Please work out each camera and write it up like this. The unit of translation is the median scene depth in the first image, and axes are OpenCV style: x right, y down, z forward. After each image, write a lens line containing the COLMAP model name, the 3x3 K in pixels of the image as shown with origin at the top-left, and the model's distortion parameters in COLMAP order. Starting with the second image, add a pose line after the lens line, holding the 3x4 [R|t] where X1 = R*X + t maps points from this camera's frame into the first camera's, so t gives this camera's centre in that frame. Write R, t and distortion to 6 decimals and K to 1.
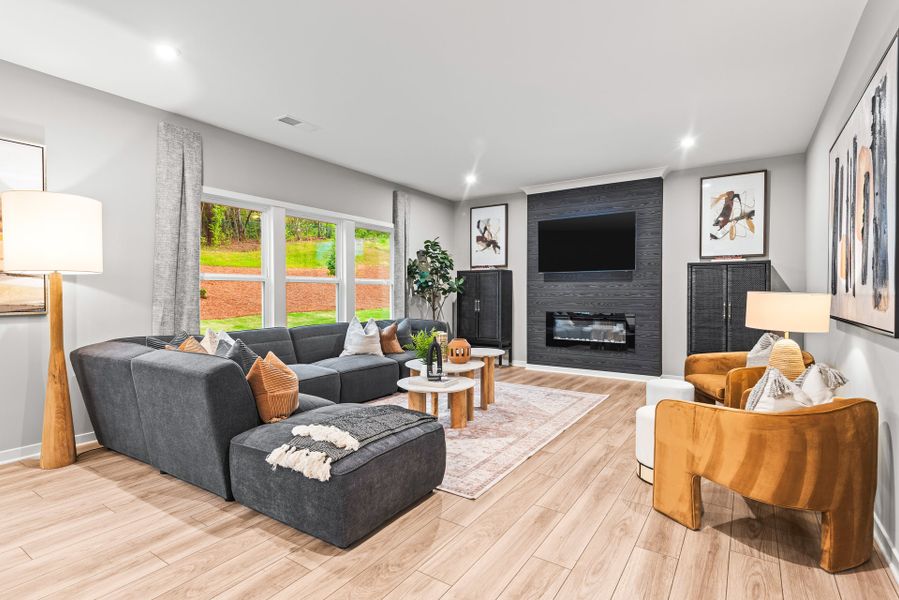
lens RADIAL K [[438.3, 0, 452.0], [0, 438.3, 303.6], [0, 0, 1]] dist [0.001864, -0.001504]
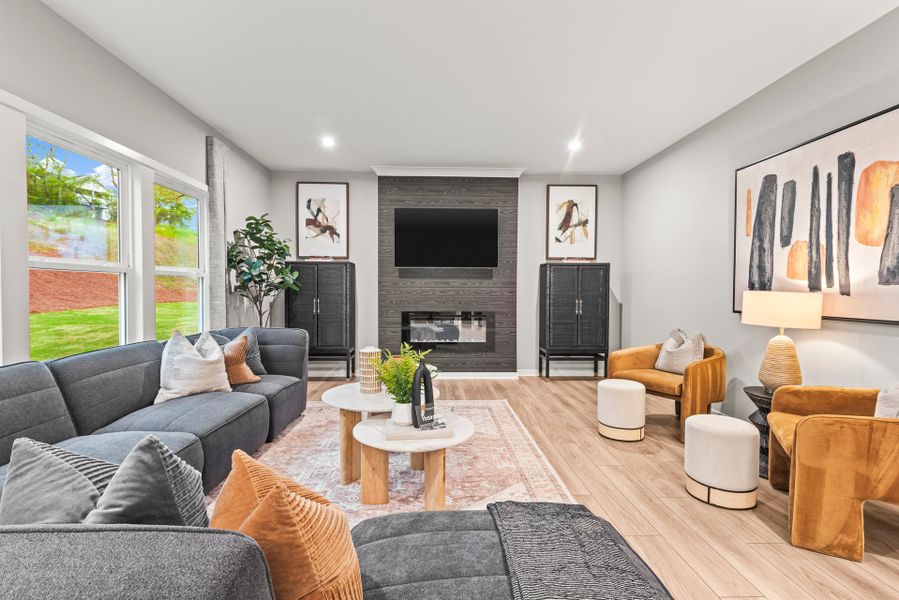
lens RADIAL K [[415.4, 0, 447.7], [0, 415.4, 301.7], [0, 0, 1]] dist [0.003708, -0.000285]
pose [[0.810845, -0.013138, 0.585114, -0.221861], [0.010724, 0.999914, 0.007591, -0.007611], [-0.585163, 0.000120, 0.810916, 0.295562]]
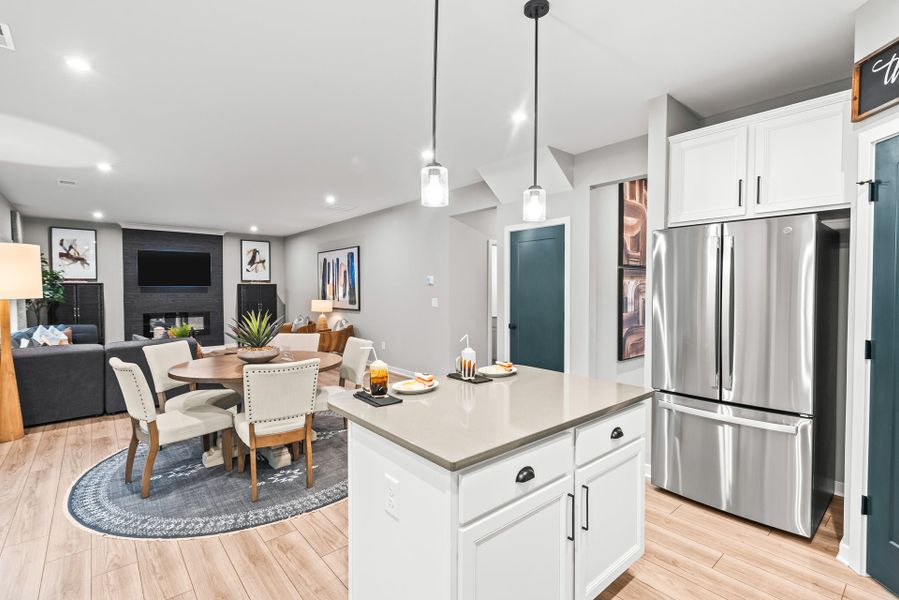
lens RADIAL K [[415.4, 0, 448.7], [0, 415.4, 300.6], [0, 0, 1]] dist [0.003708, -0.000285]
pose [[0.258326, -0.025651, 0.965717, -0.919124], [0.026400, 0.999462, 0.019486, -0.026488], [-0.965697, 0.020461, 0.258864, -0.335513]]
